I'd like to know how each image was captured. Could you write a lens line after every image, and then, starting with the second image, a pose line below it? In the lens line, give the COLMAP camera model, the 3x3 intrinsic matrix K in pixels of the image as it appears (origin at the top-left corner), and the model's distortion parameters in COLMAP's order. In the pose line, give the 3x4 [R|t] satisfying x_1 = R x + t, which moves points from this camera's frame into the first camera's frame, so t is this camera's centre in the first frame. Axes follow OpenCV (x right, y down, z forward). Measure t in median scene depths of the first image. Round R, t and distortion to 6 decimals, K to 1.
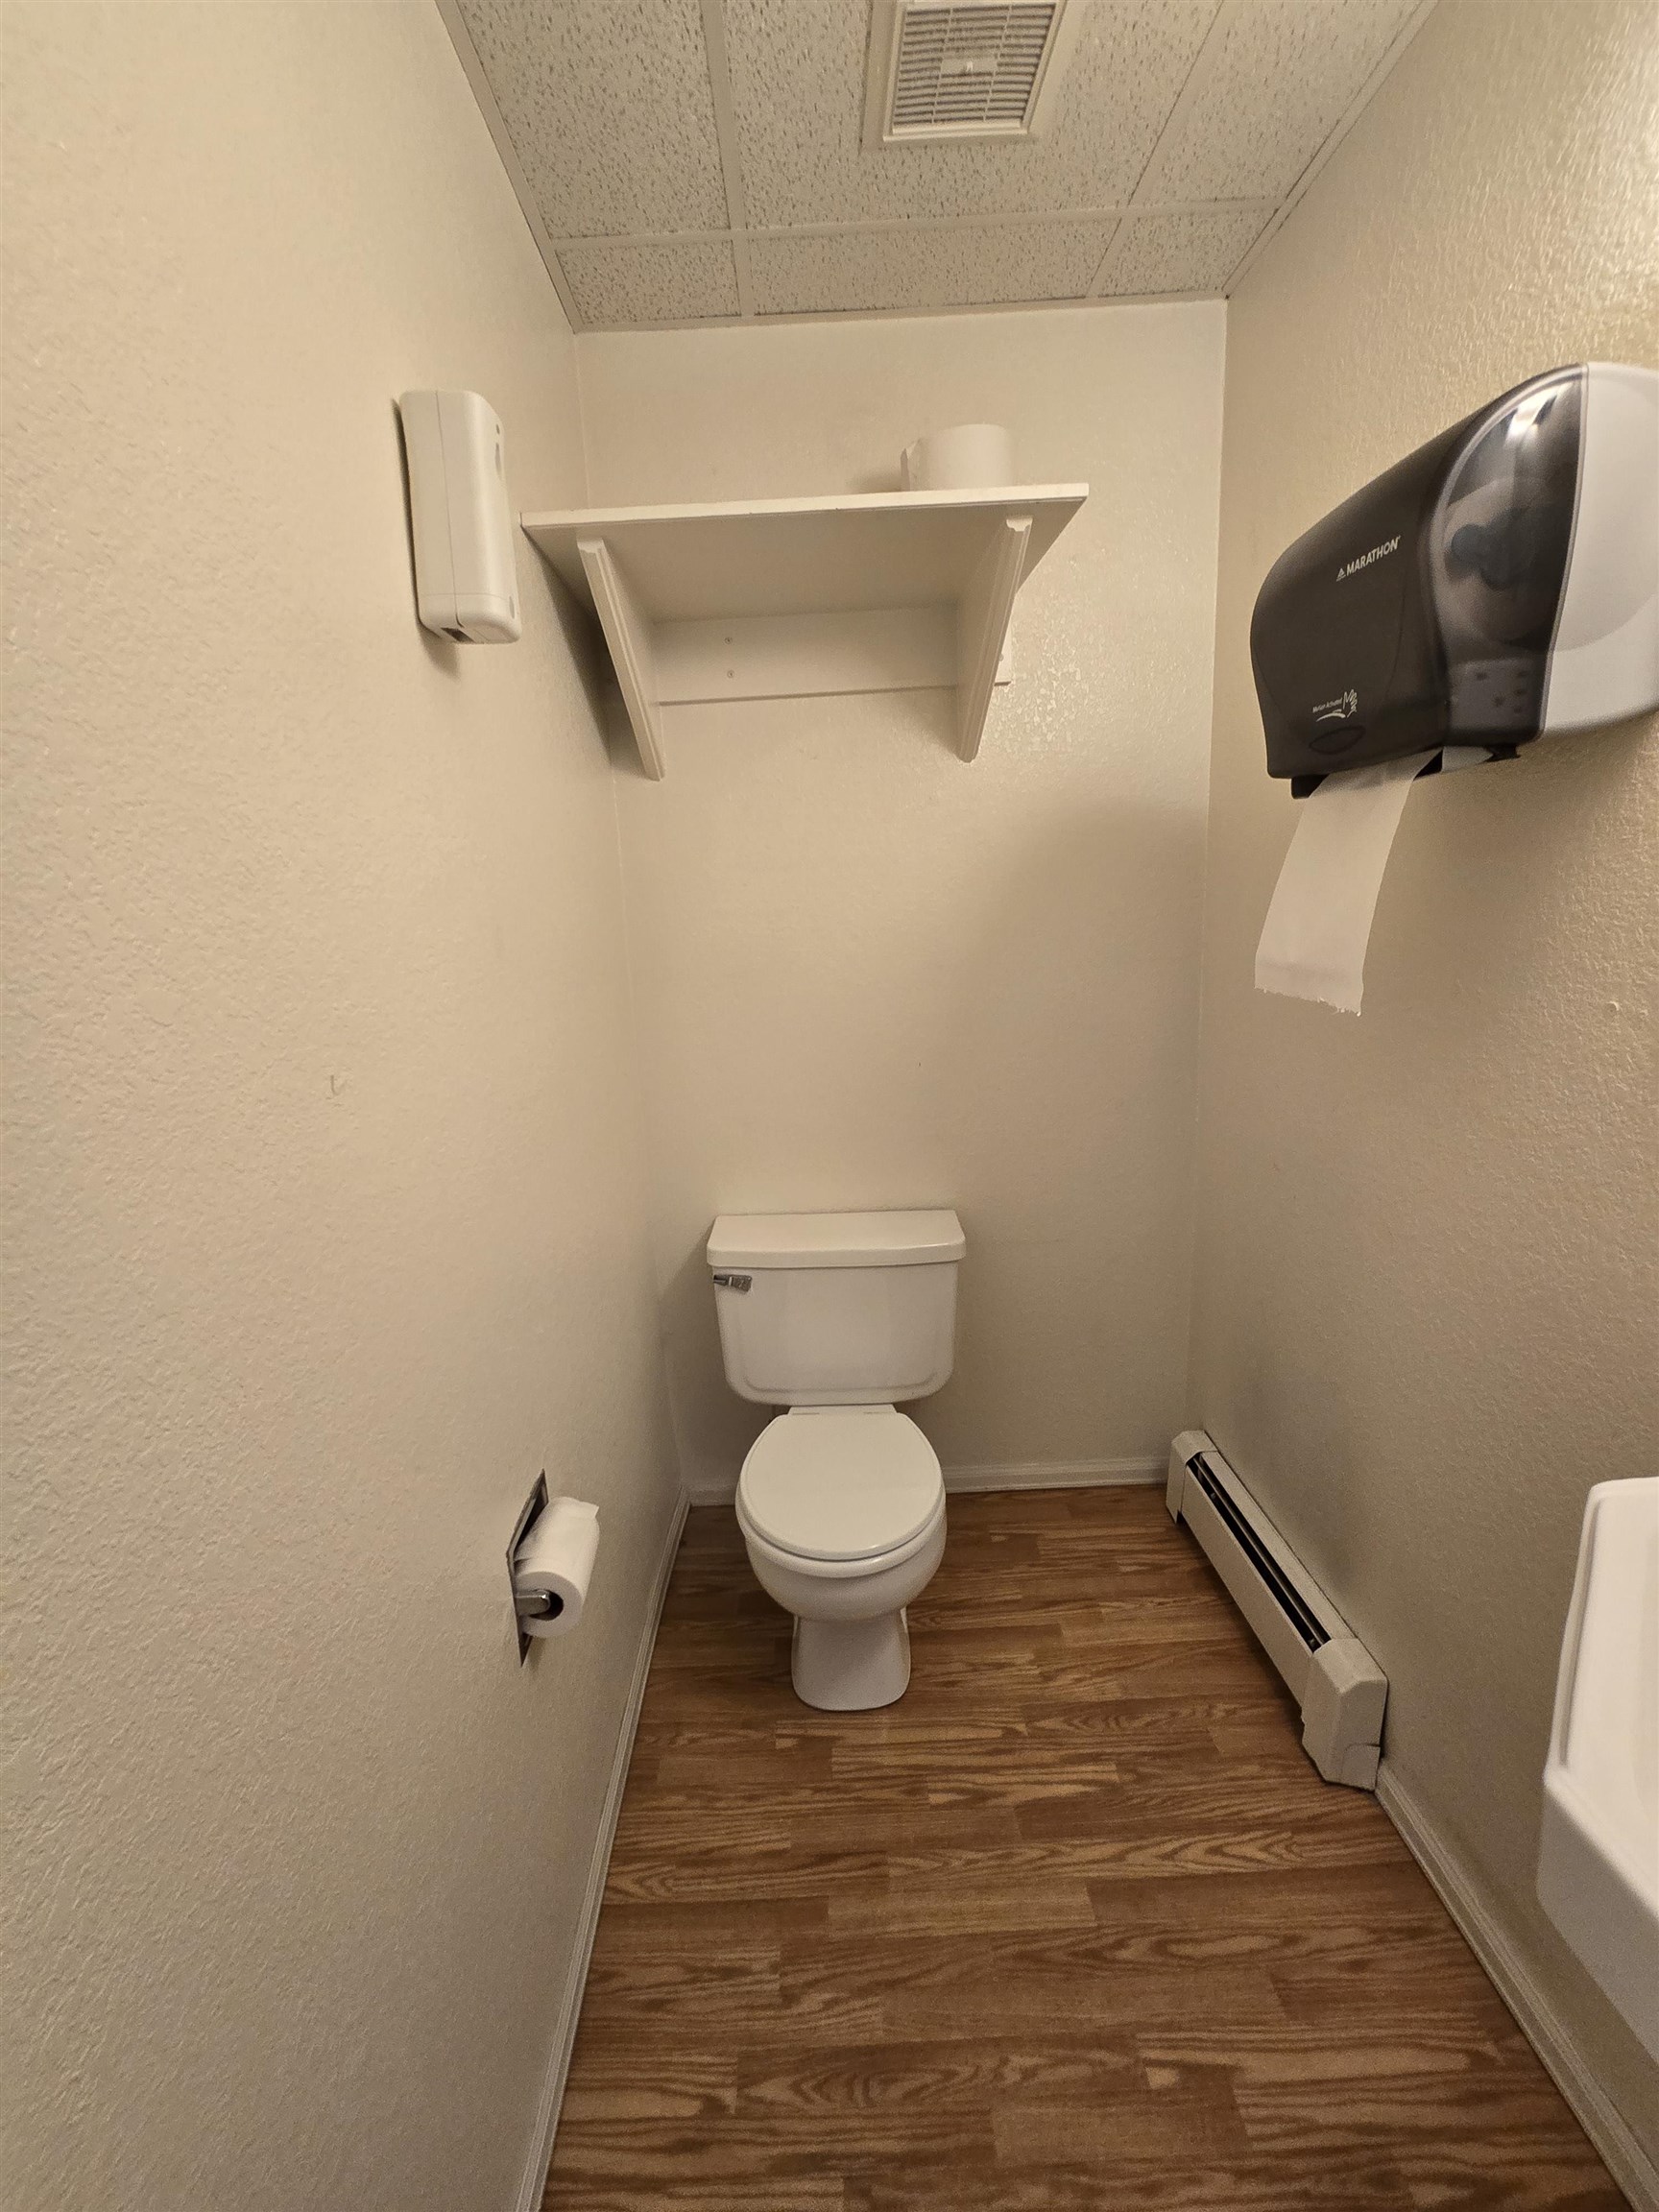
lens RADIAL K [[900.4, 0, 827.8], [0, 900.4, 1096.4], [0, 0, 1]] dist [-0.003048, -0.000567]
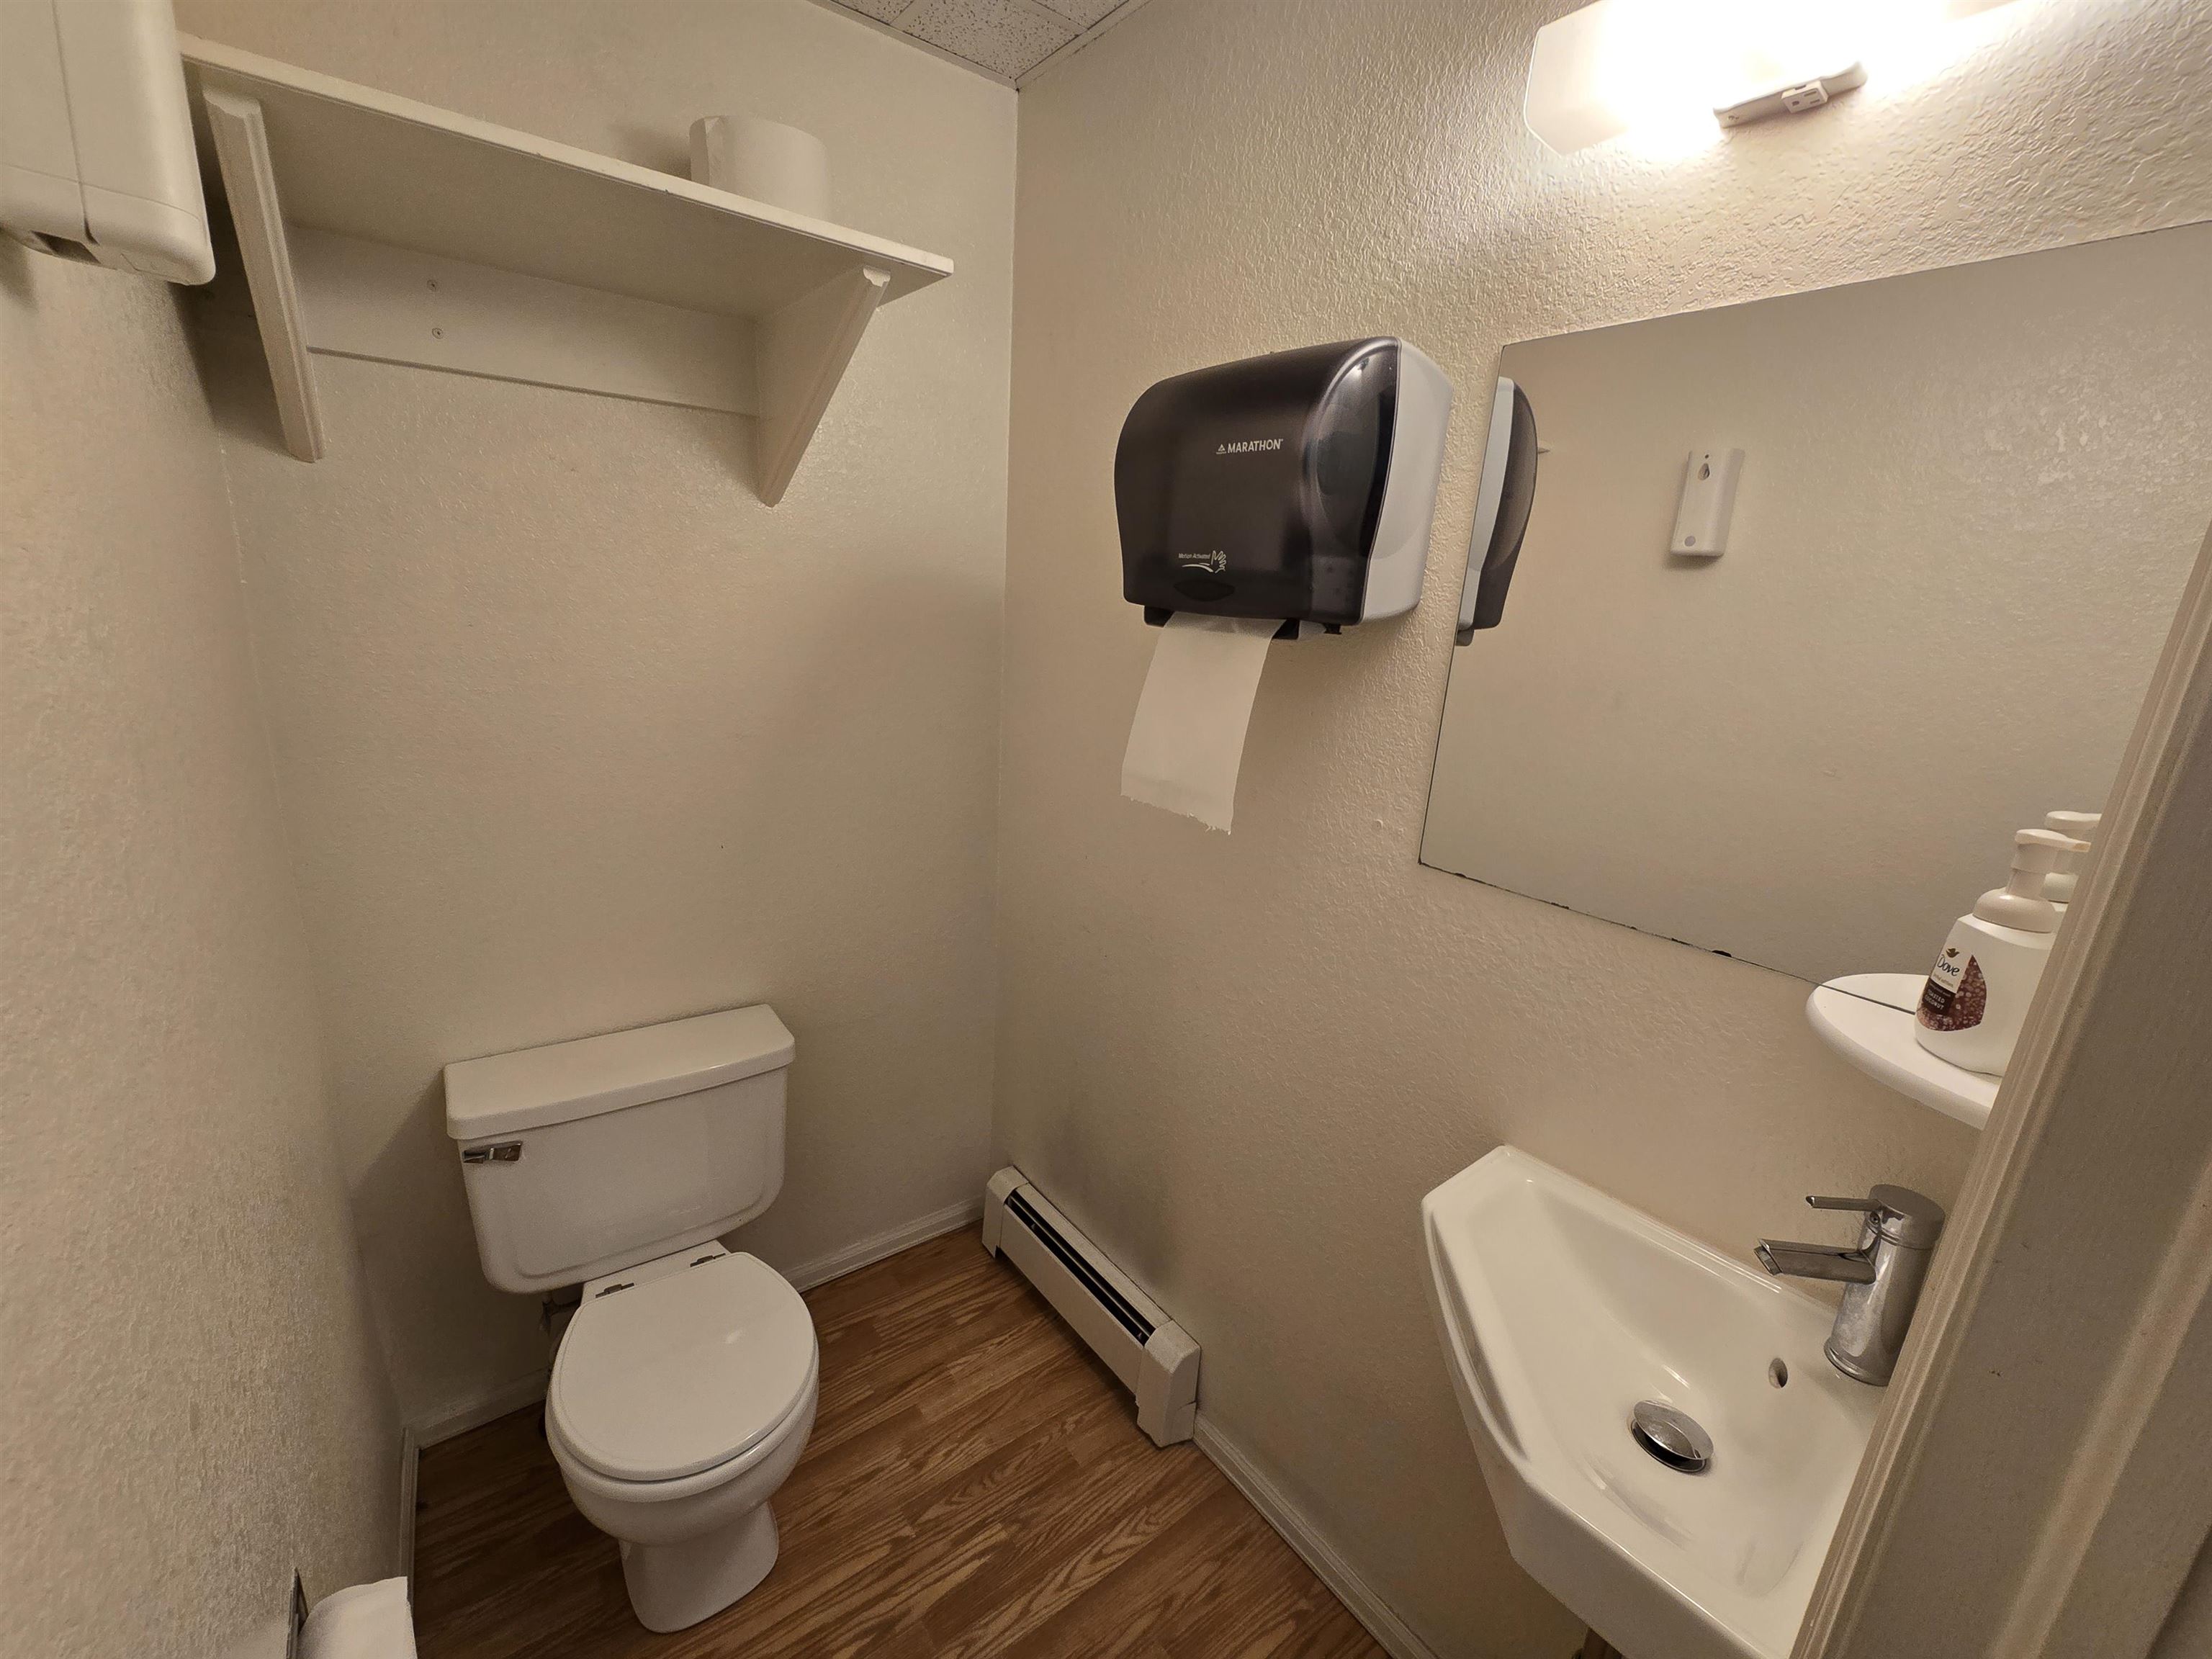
lens RADIAL K [[900.4, 0, 1098.1], [0, 900.4, 842.6], [0, 0, 1]] dist [-0.003048, -0.000567]
pose [[0.800310, -0.060963, 0.596479, -0.166805], [0.032205, 0.997752, 0.058765, -0.105699], [-0.598721, -0.027821, 0.800475, 0.116175]]
